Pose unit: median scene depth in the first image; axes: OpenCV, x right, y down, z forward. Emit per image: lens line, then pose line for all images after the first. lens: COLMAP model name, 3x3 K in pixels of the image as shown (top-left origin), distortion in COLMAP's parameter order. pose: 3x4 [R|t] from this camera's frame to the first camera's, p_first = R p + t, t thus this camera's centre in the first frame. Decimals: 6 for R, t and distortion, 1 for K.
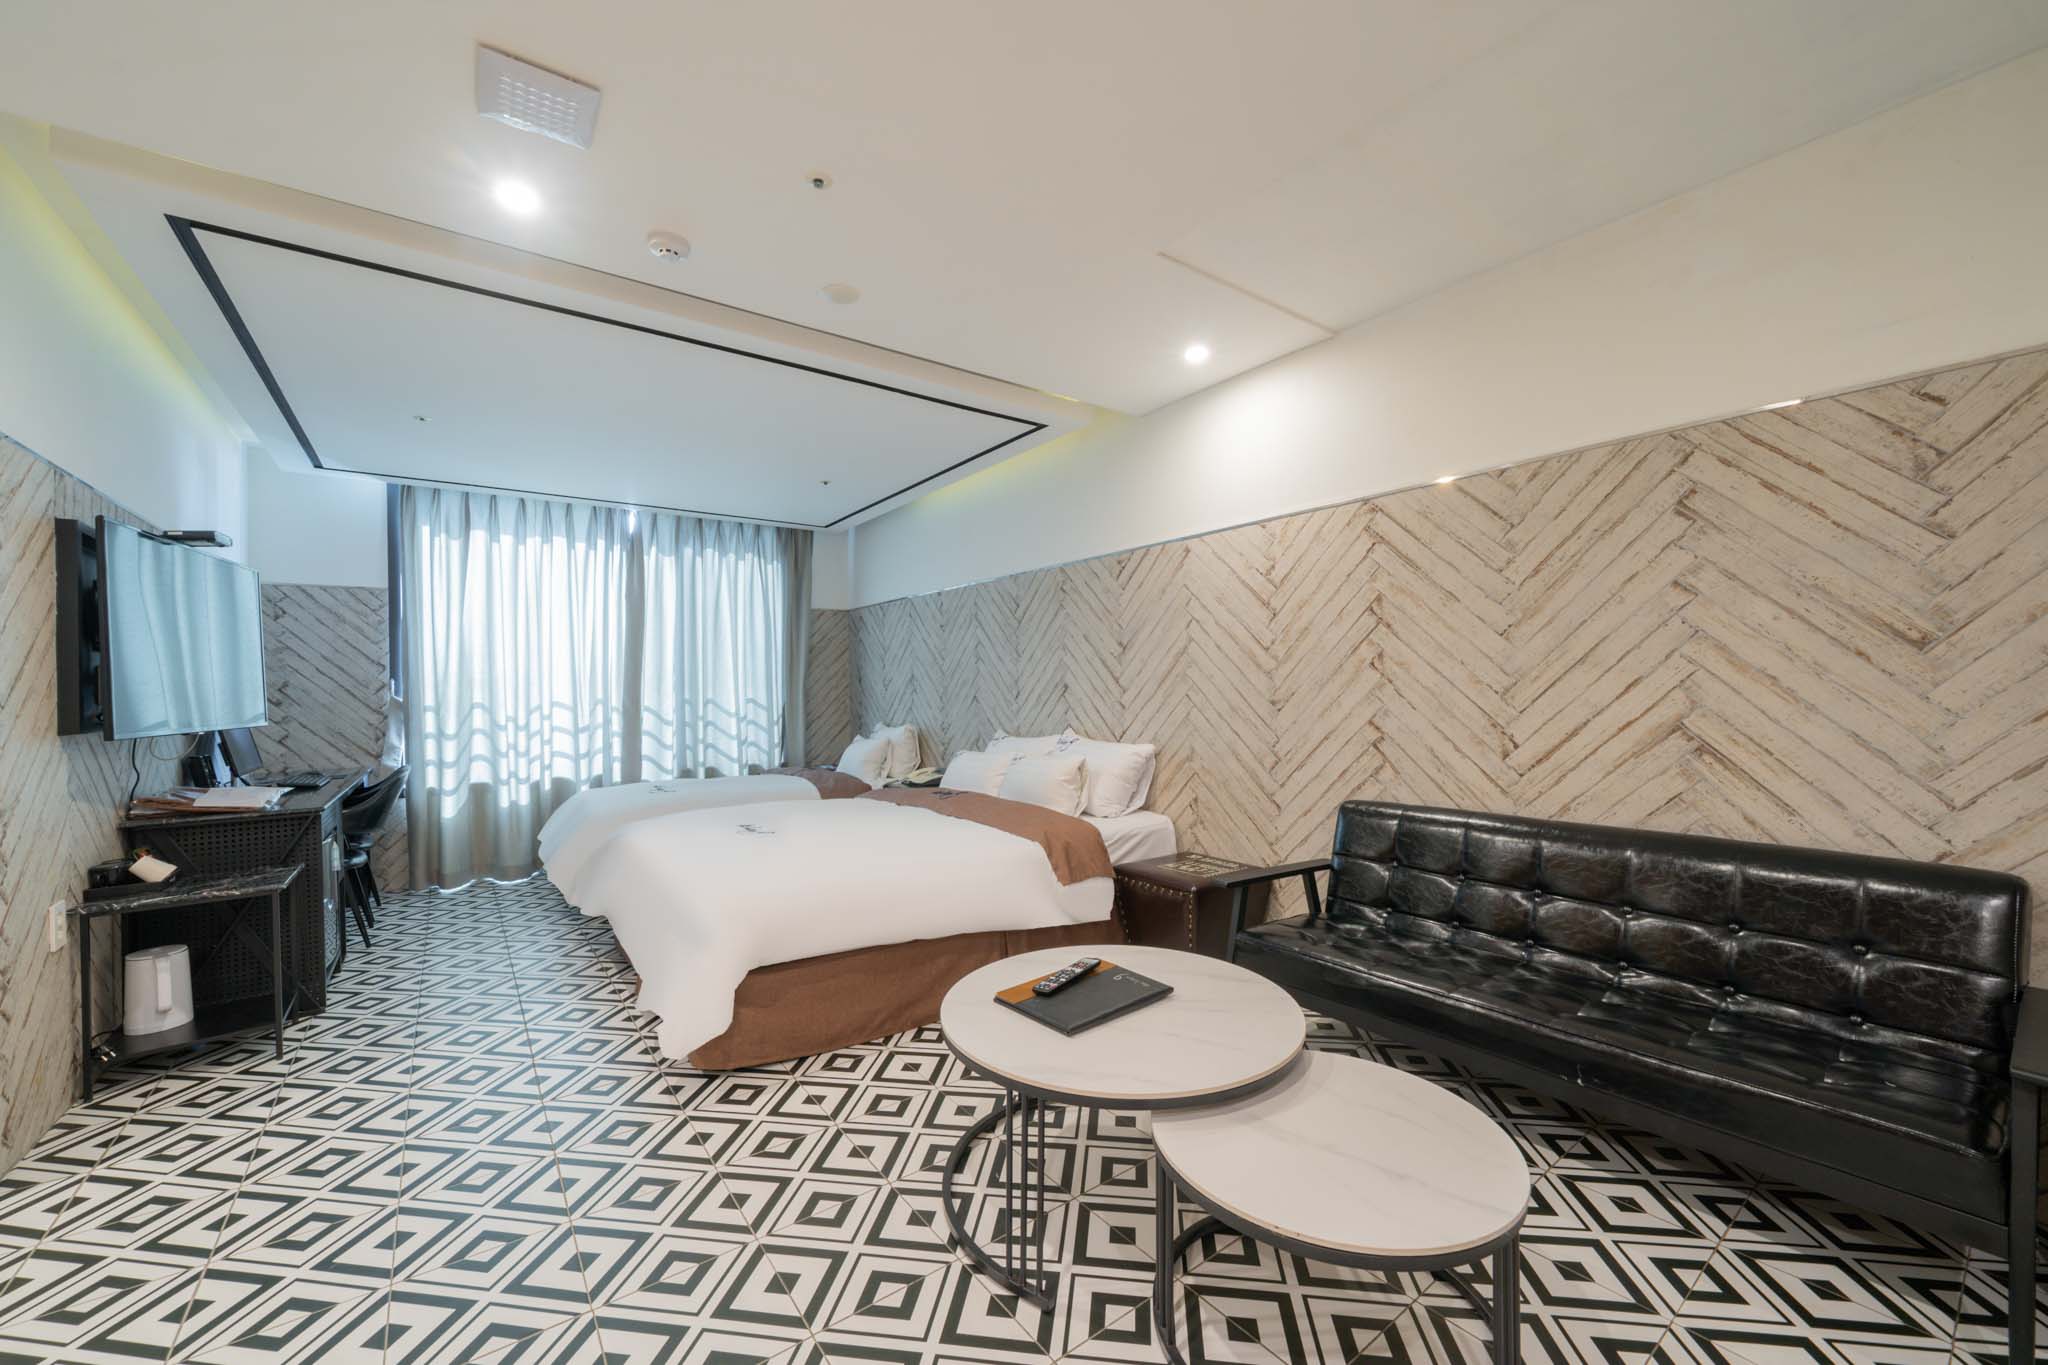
lens RADIAL K [[758.9, 0, 1024.5], [0, 758.9, 686.7], [0, 0, 1]] dist [0.001512, -0.000059]
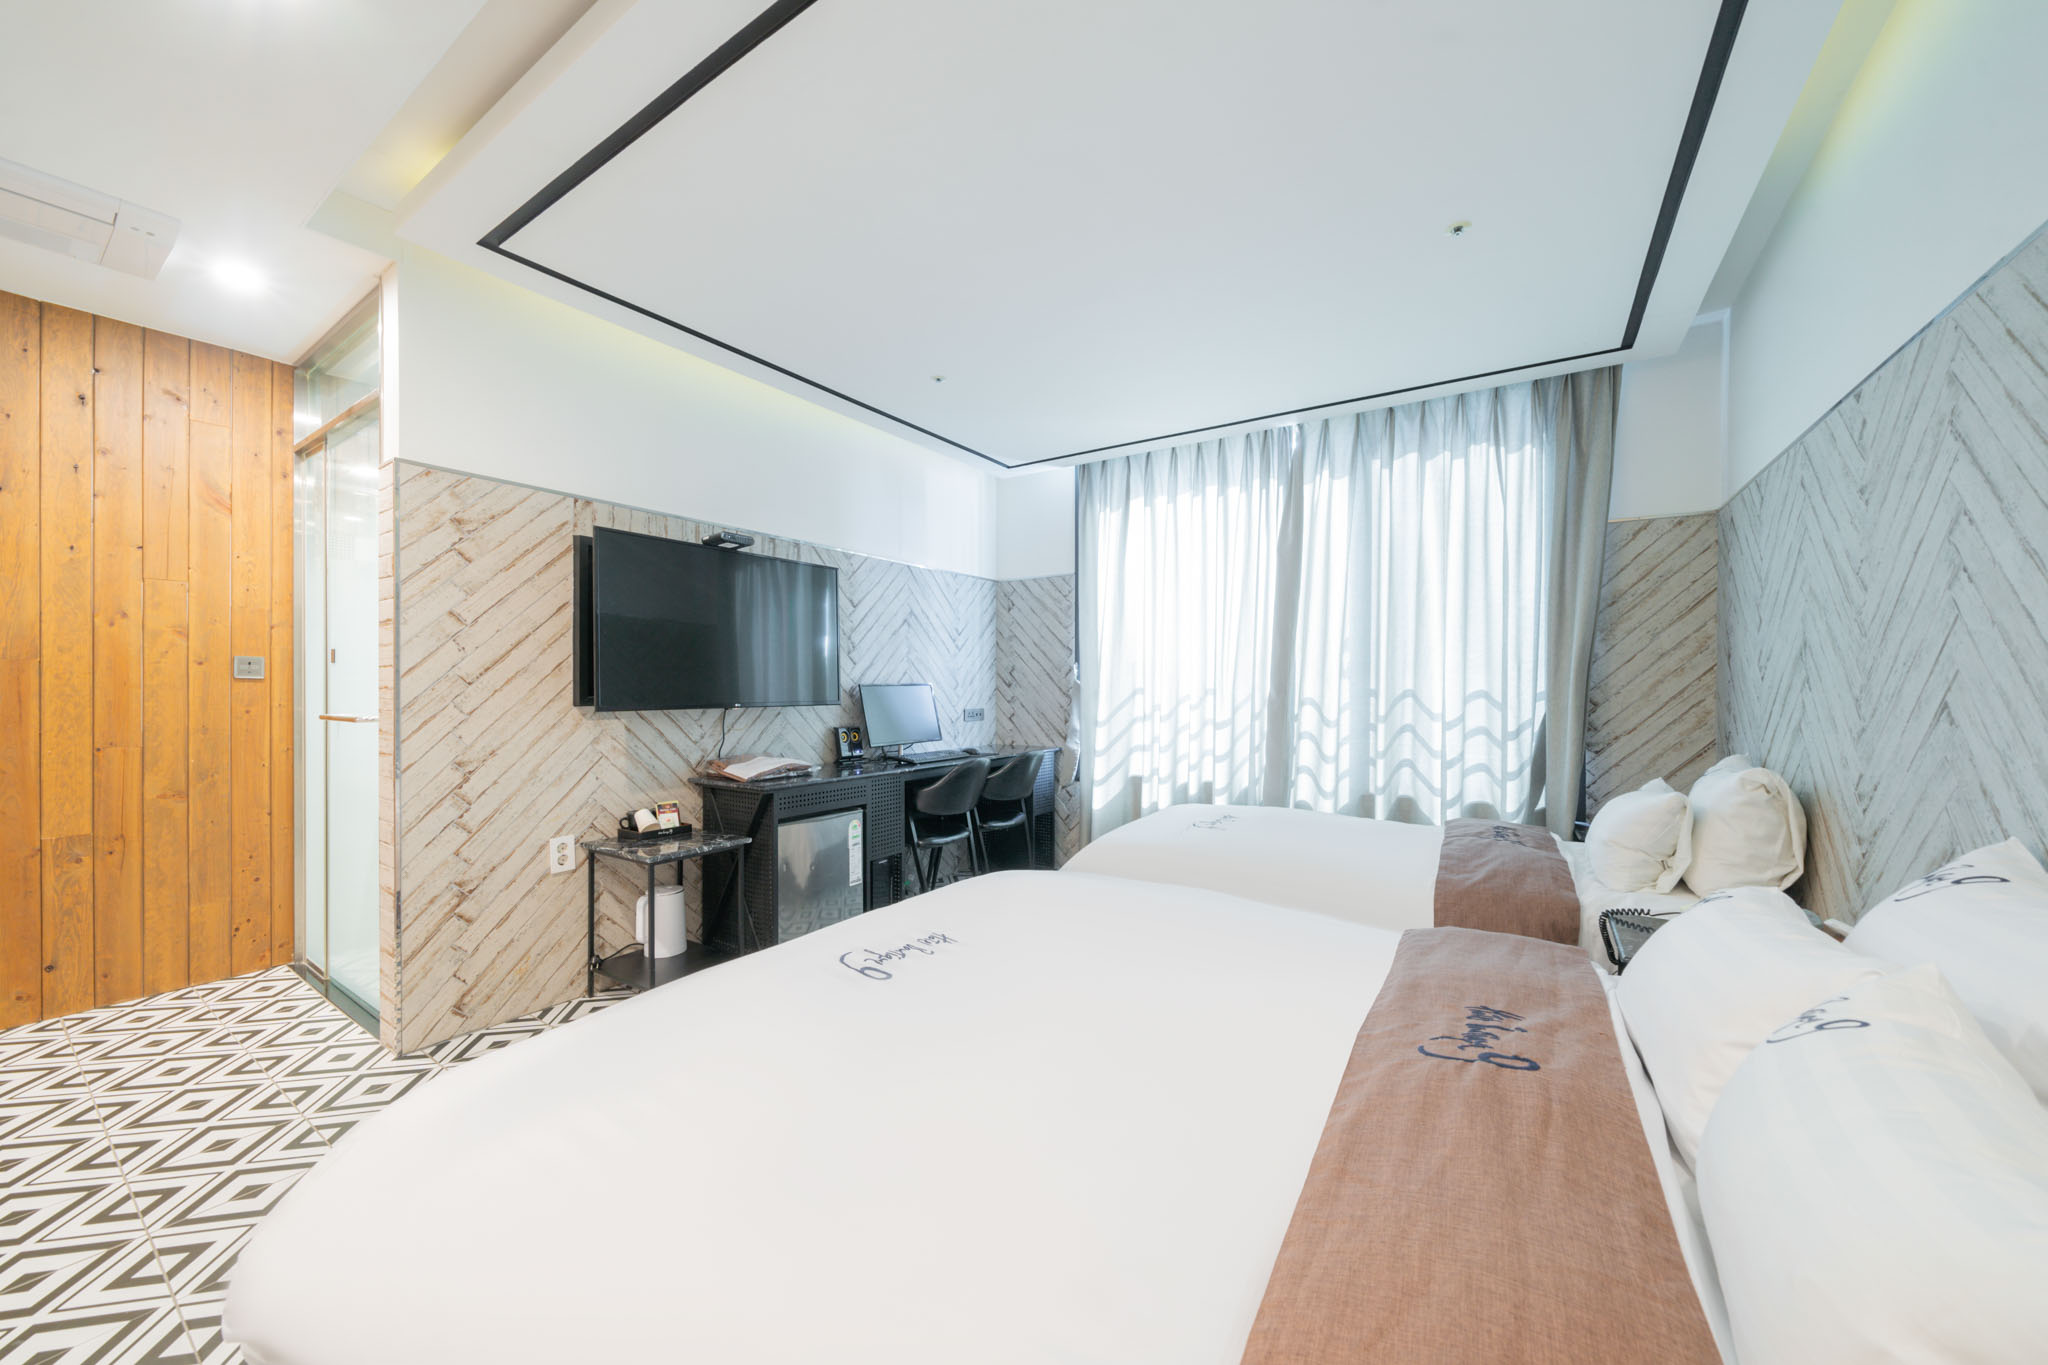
lens RADIAL K [[758.9, 0, 1019.9], [0, 758.9, 691.3], [0, 0, 1]] dist [0.001512, -0.000059]
pose [[0.334348, 0.025482, -0.942105, 0.090265], [-0.003610, 0.999662, 0.025758, 0.002290], [0.942443, -0.005211, 0.334327, 0.568196]]
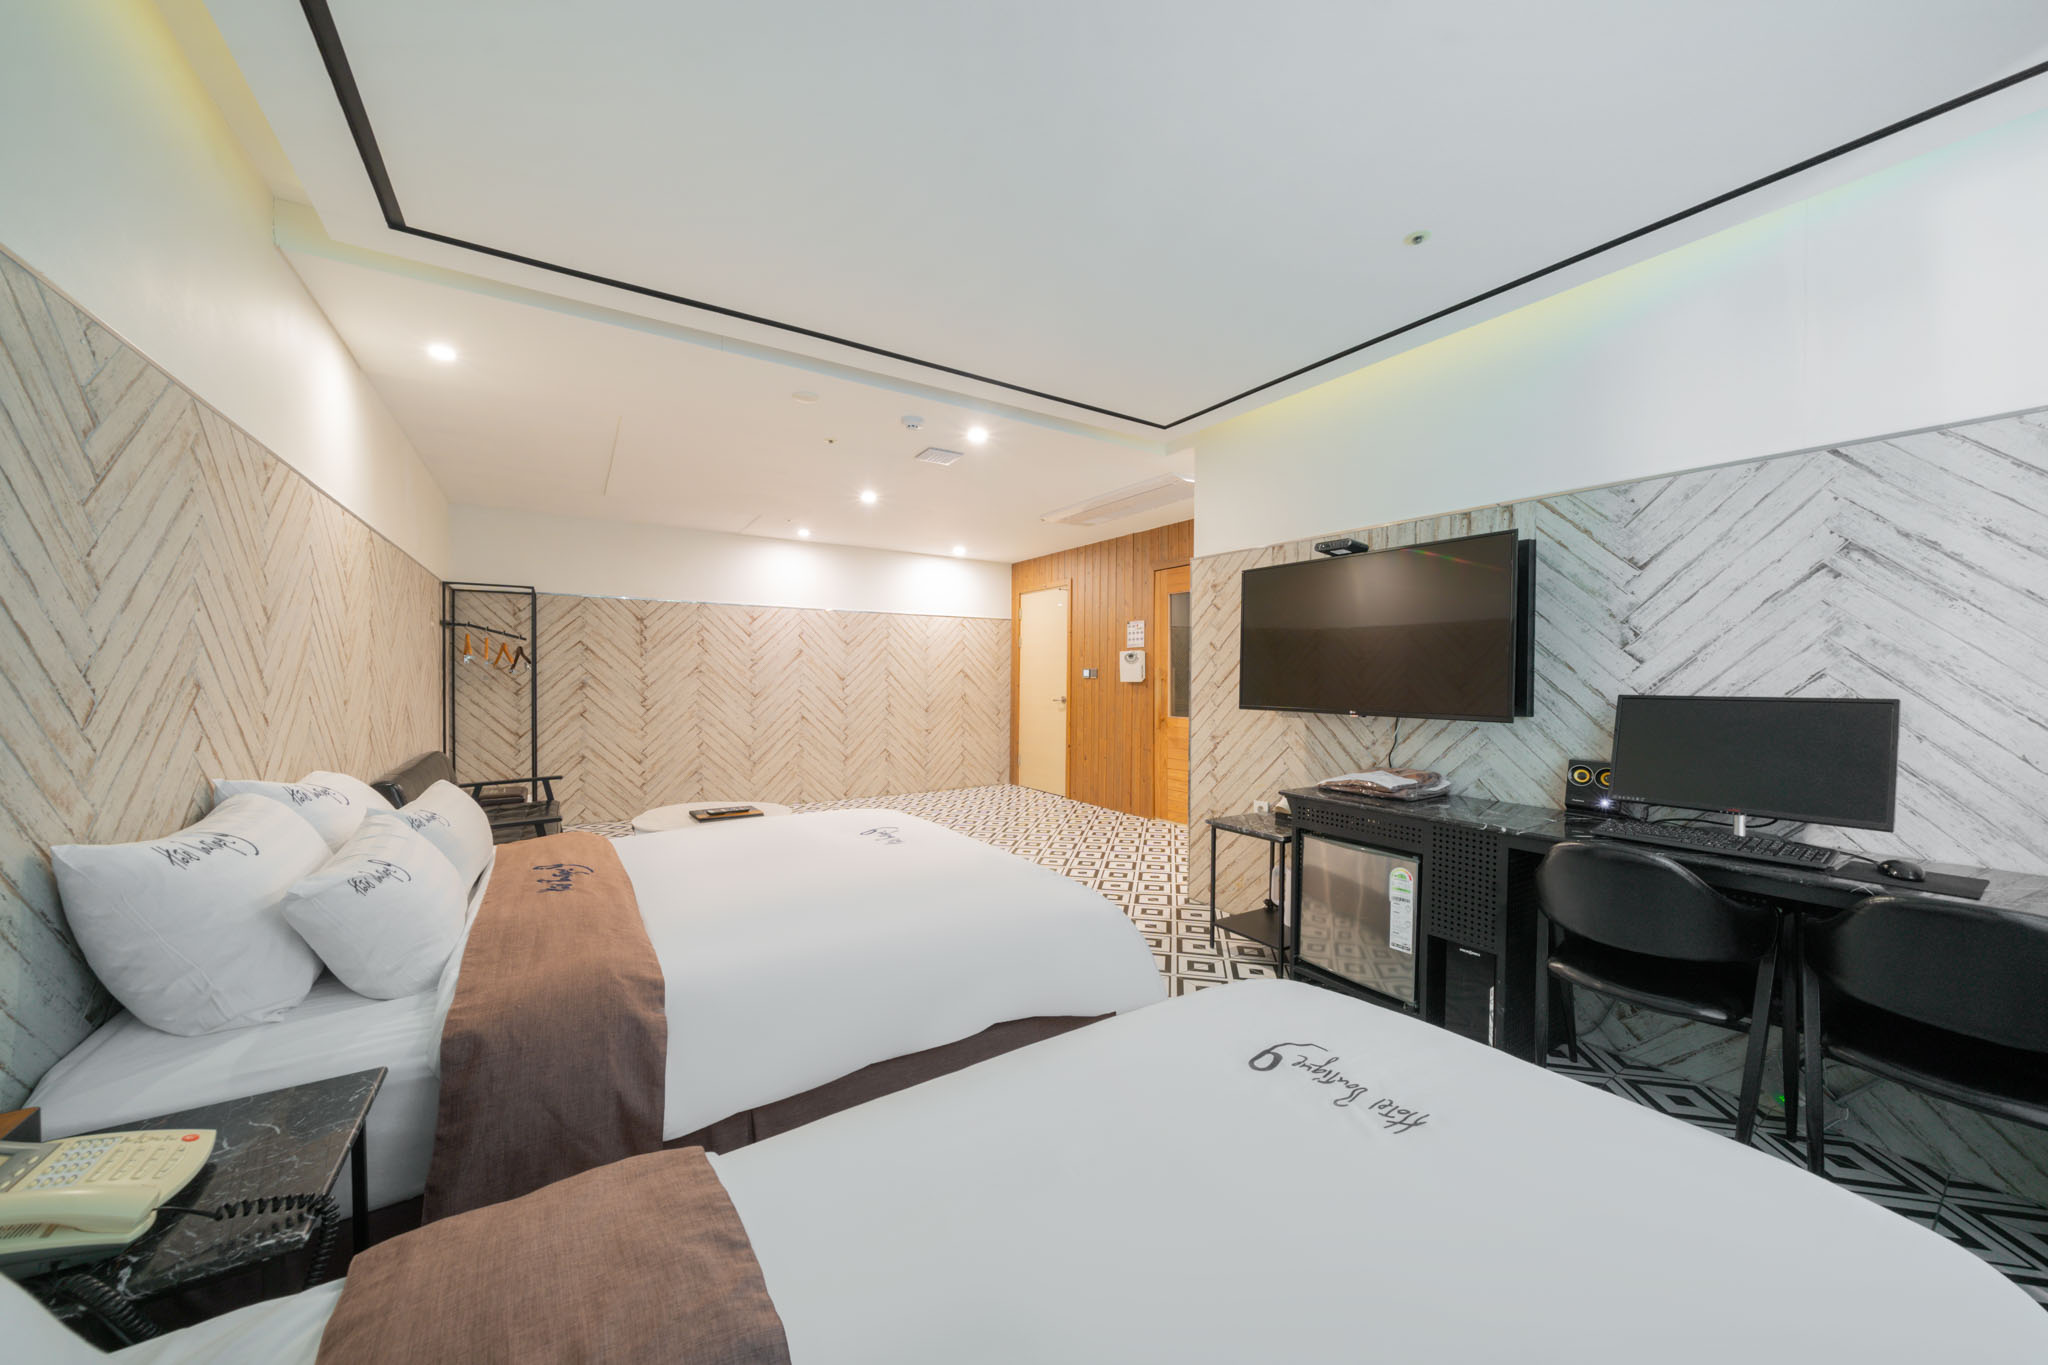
lens RADIAL K [[700.7, 0, 1028.5], [0, 700.7, 689.0], [0, 0, 1]] dist [0.000565, 0.000035]
pose [[-0.997668, 0.009688, 0.067563, -0.369021], [0.010581, 0.999861, 0.012876, 0.001710], [-0.067429, 0.013561, -0.997632, 1.154017]]
